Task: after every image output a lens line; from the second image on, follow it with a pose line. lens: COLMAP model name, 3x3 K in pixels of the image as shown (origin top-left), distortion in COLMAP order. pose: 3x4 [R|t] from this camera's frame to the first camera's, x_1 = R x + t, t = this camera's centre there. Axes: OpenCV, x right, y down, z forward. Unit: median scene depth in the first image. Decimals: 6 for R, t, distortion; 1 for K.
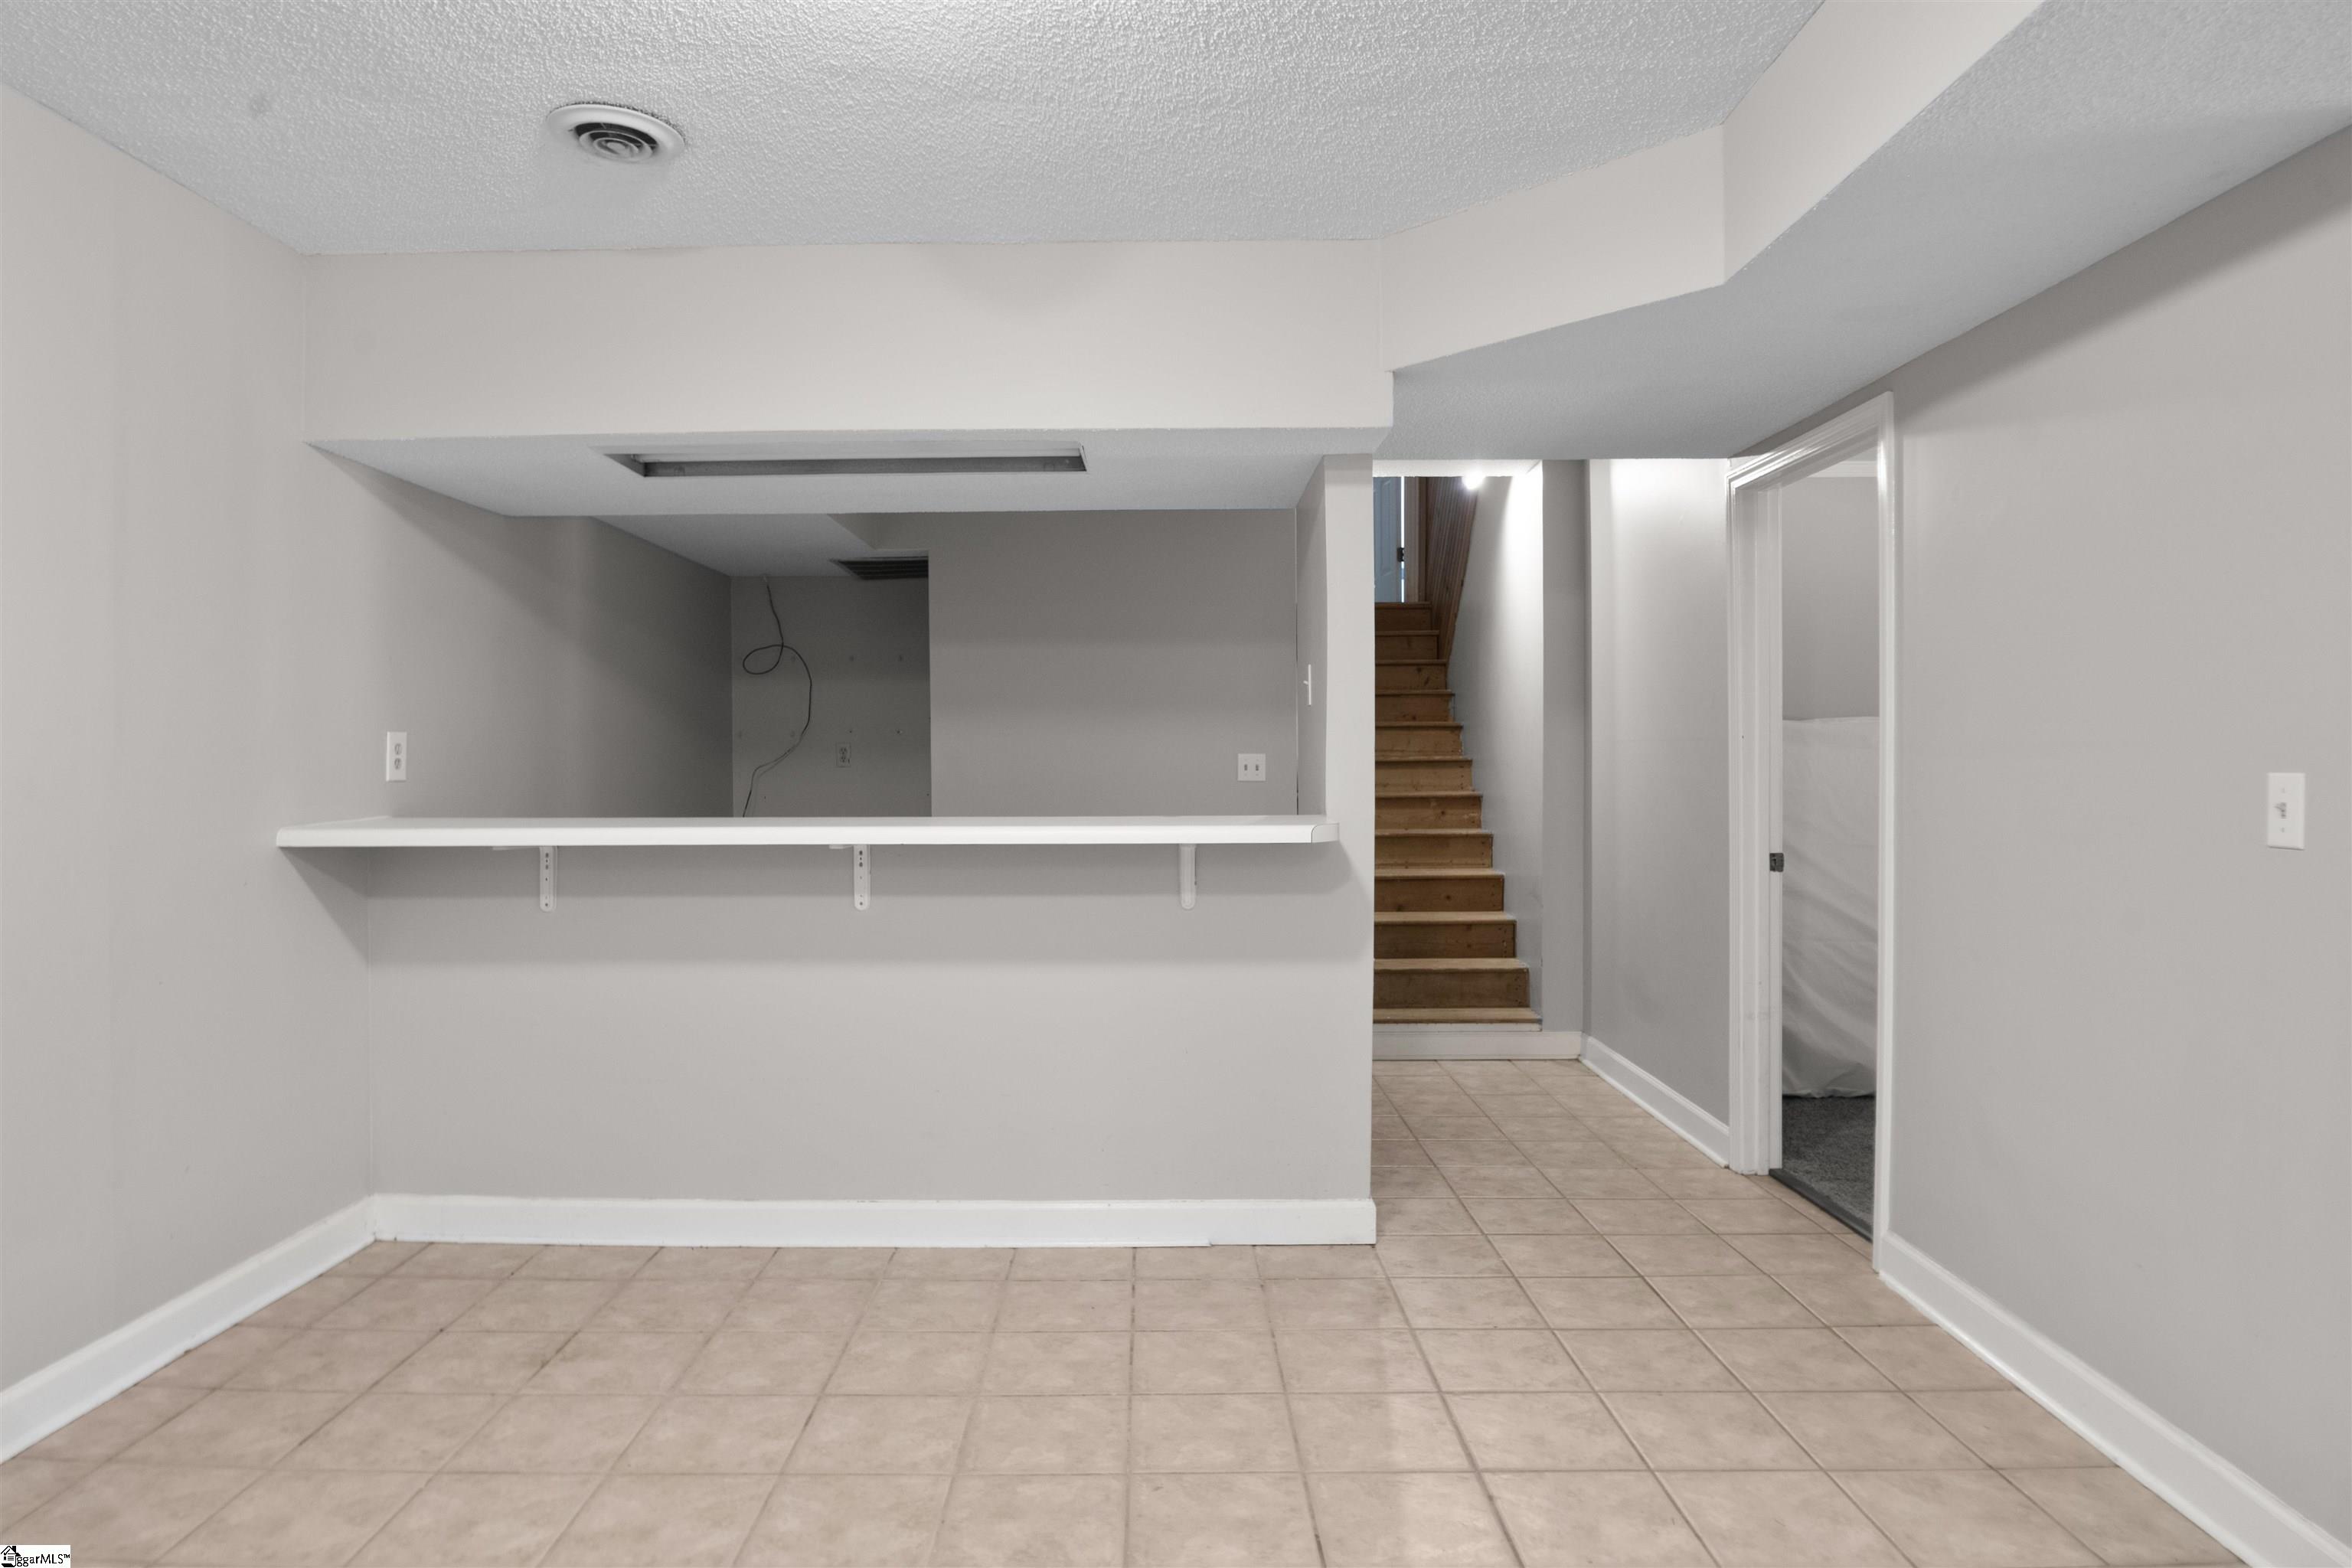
lens RADIAL K [[1433.8, 0, 1164.5], [0, 1433.8, 804.8], [0, 0, 1]] dist [-0.024668, 0.000478]
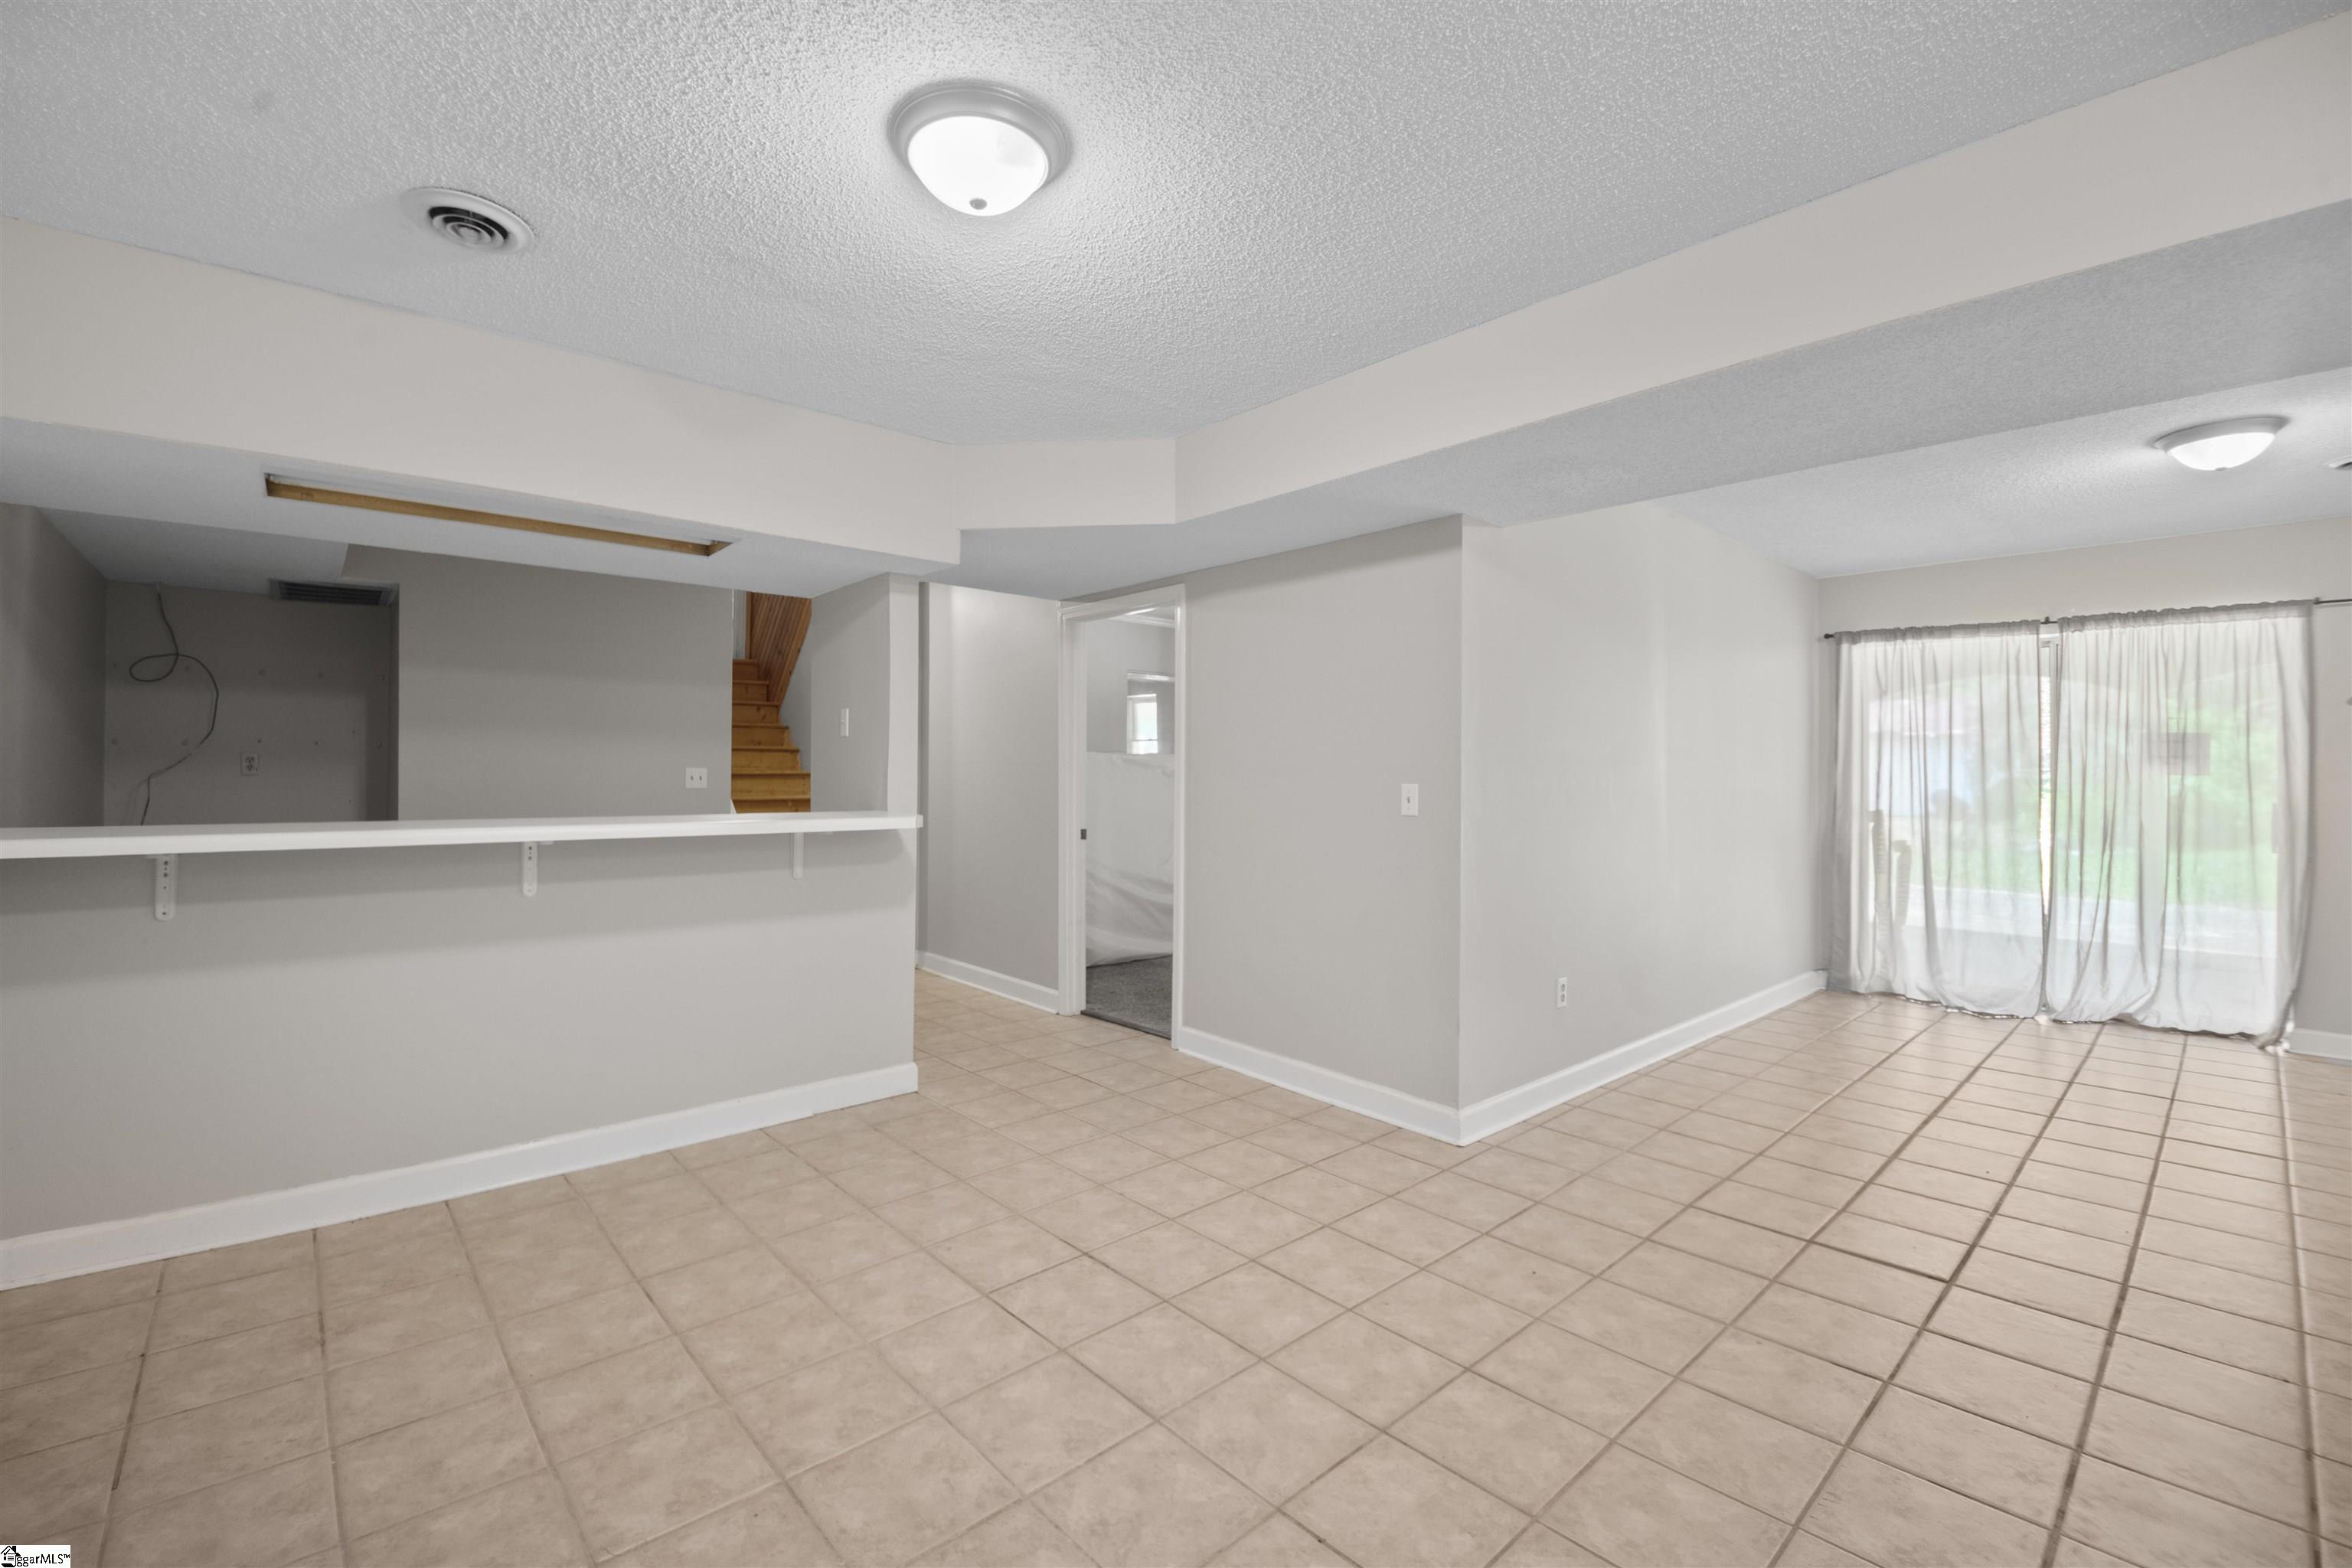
lens RADIAL K [[990.4, 0, 1176.0], [0, 990.4, 784.0], [0, 0, 1]] dist [-0.000230, -0.014144]
pose [[0.735167, 0.002200, 0.677882, -0.398538], [0.012235, 0.999789, -0.016513, 0.000221], [-0.677775, 0.020434, 0.734985, 0.031241]]
